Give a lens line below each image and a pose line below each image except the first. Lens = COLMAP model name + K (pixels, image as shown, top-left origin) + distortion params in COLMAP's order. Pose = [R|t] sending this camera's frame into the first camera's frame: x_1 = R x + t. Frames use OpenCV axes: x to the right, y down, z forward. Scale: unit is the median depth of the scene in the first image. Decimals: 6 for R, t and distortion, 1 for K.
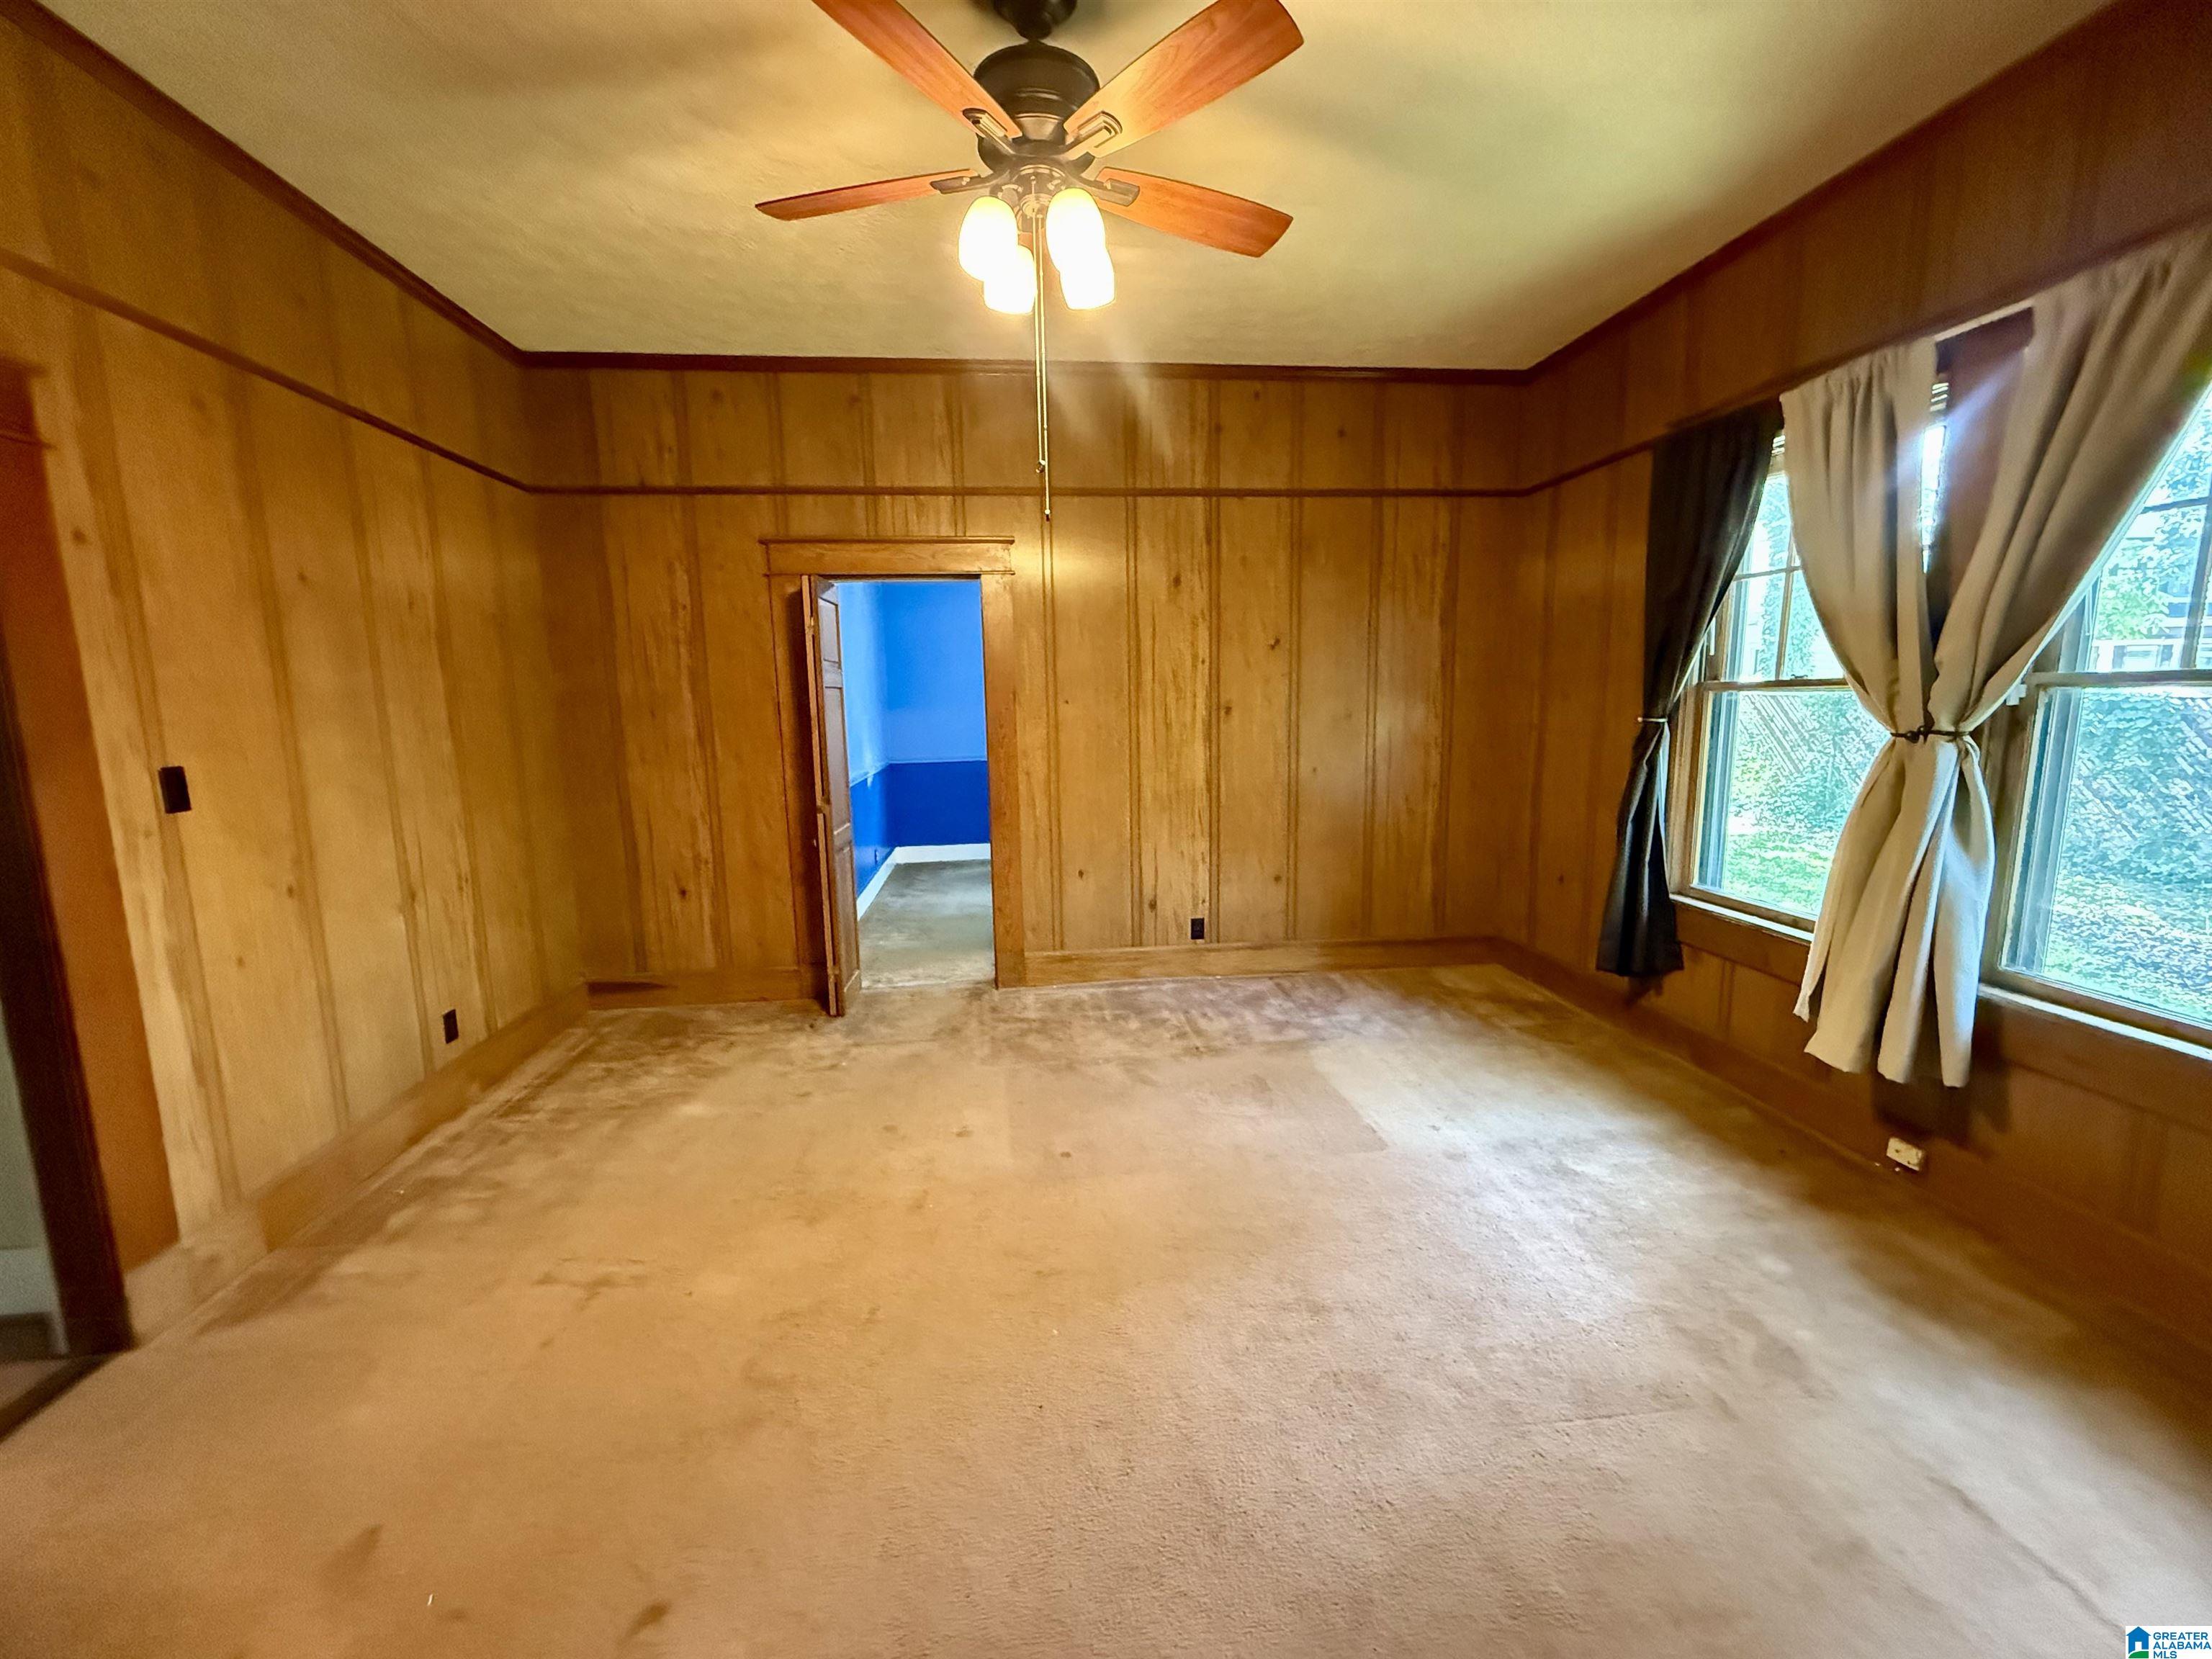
lens RADIAL K [[887.0, 0, 1102.4], [0, 887.0, 830.1], [0, 0, 1]] dist [-0.002754, 0.001126]
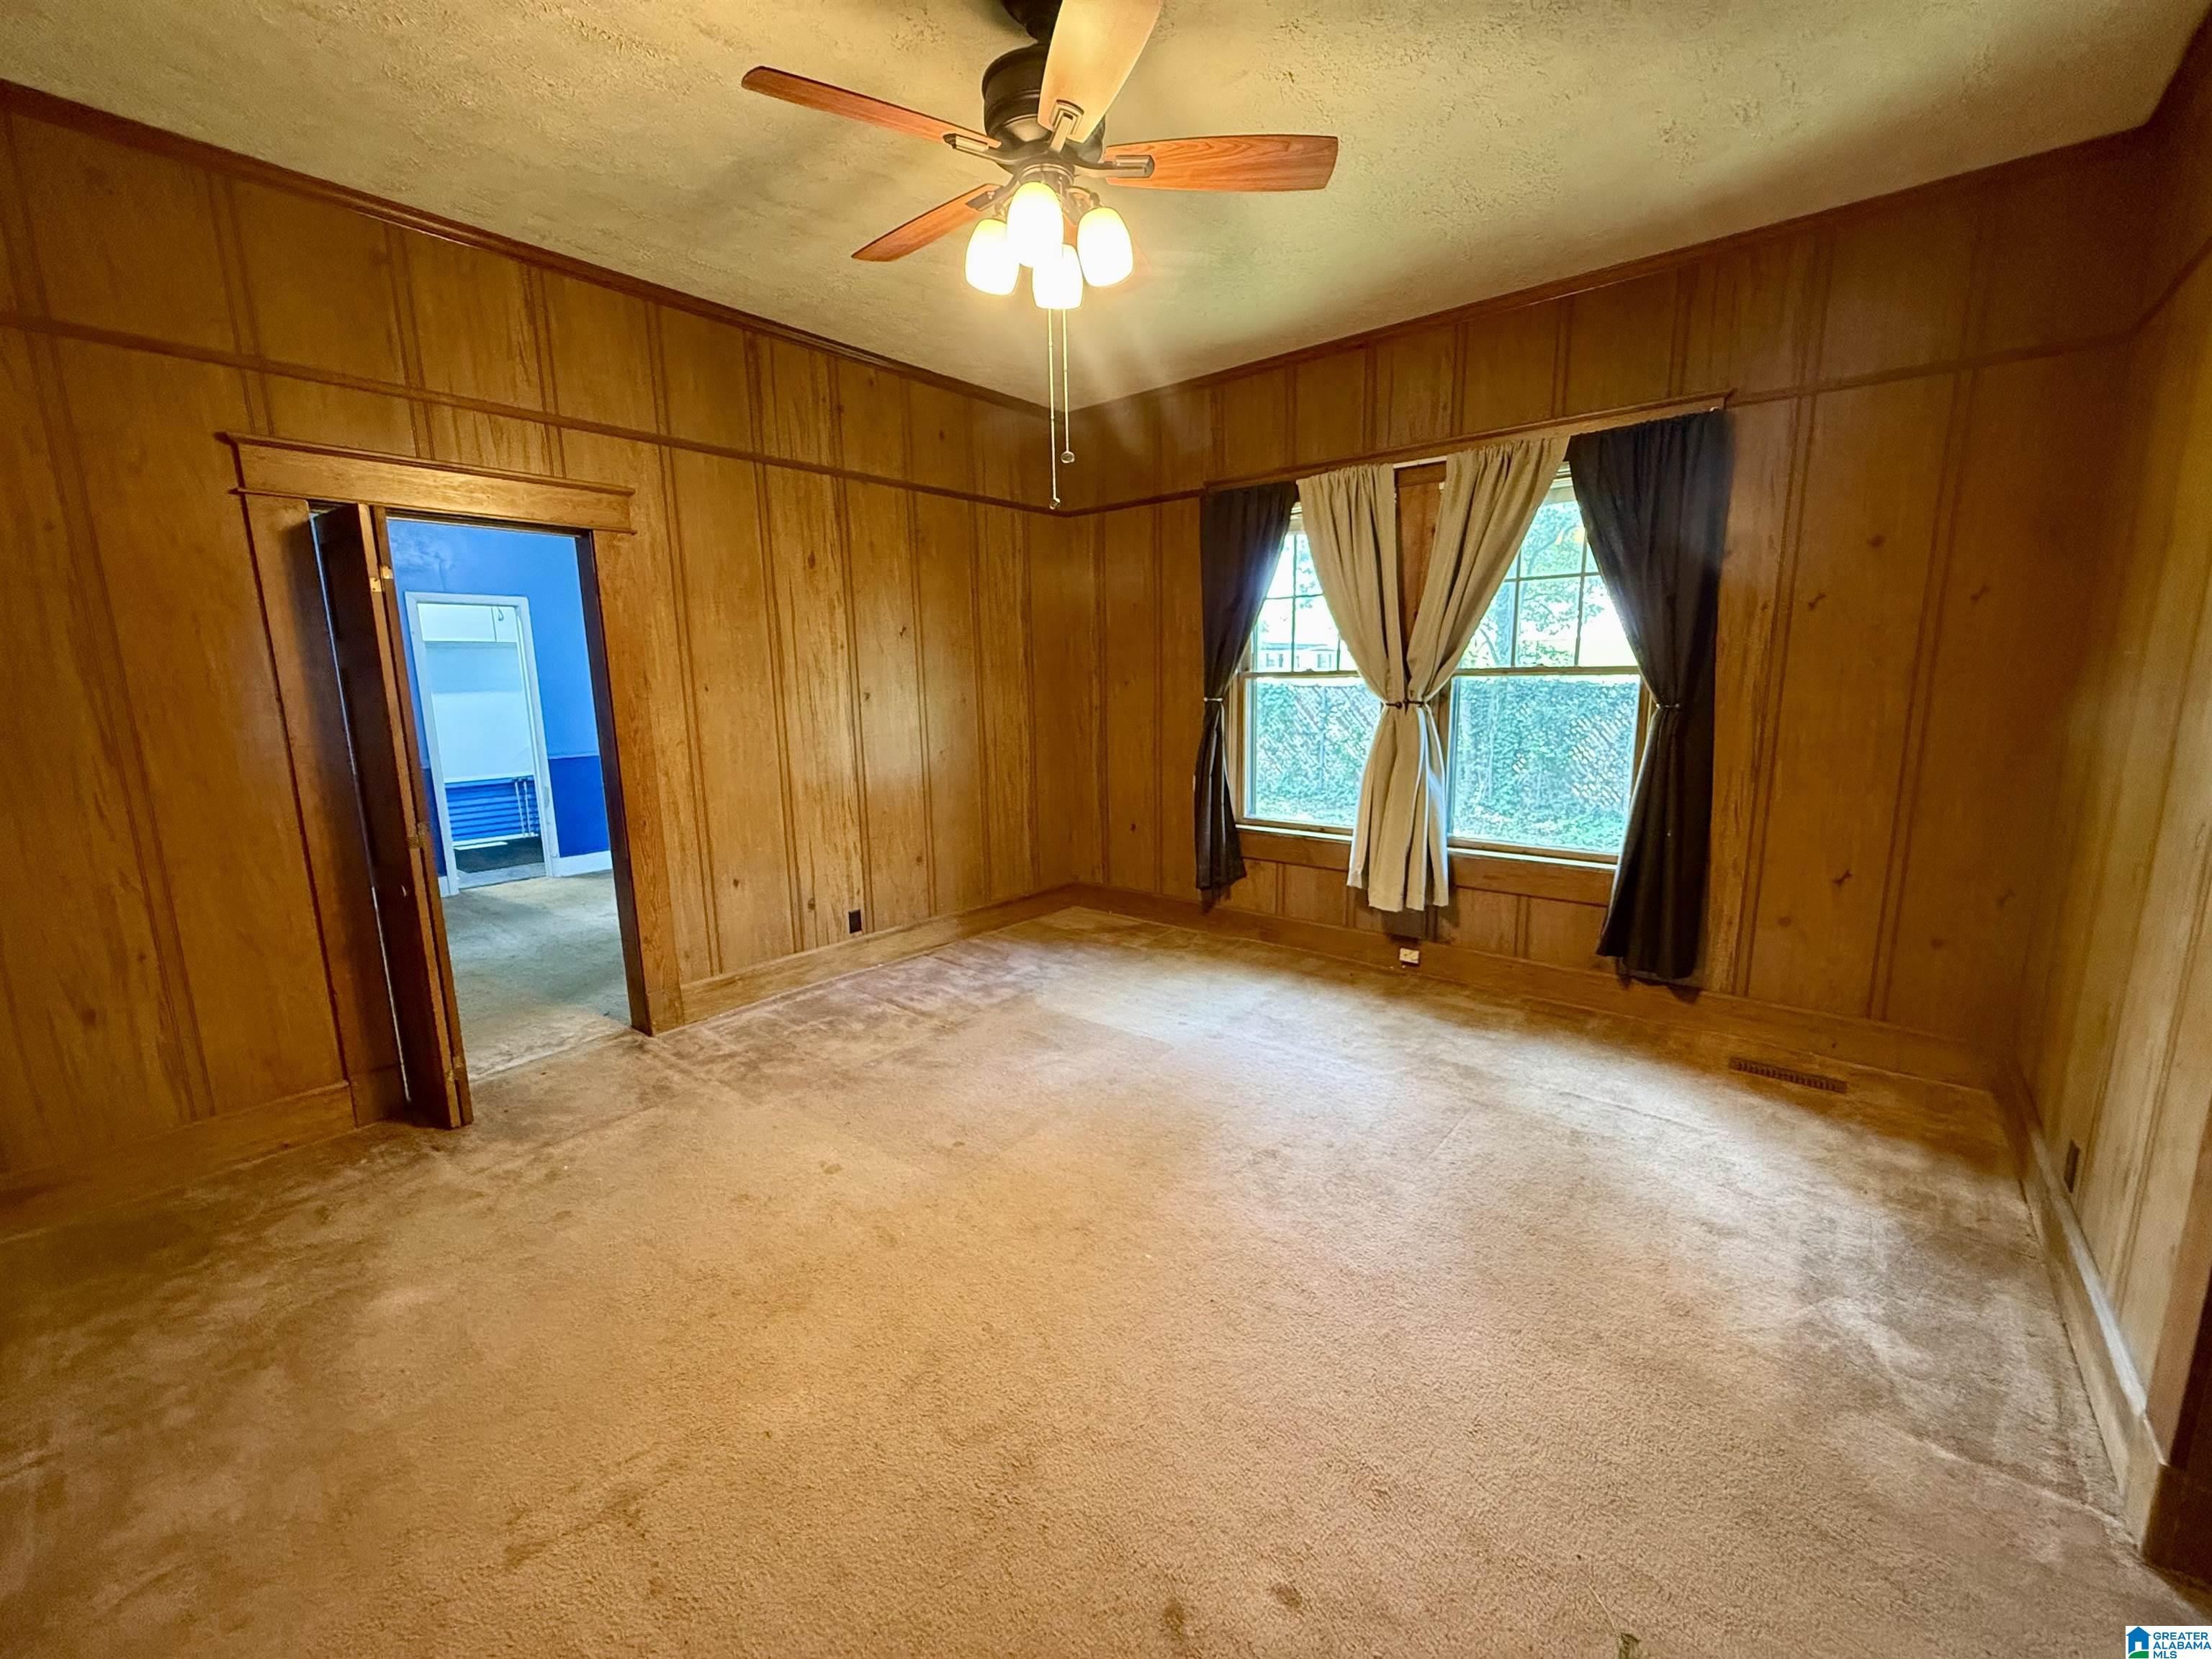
lens RADIAL K [[887.0, 0, 1106.0], [0, 887.0, 832.3], [0, 0, 1]] dist [-0.002754, 0.001126]
pose [[0.718345, -0.114665, 0.686172, -0.400001], [0.106142, 0.992840, 0.054793, -0.011404], [-0.687542, 0.033472, 0.725373, 0.111462]]
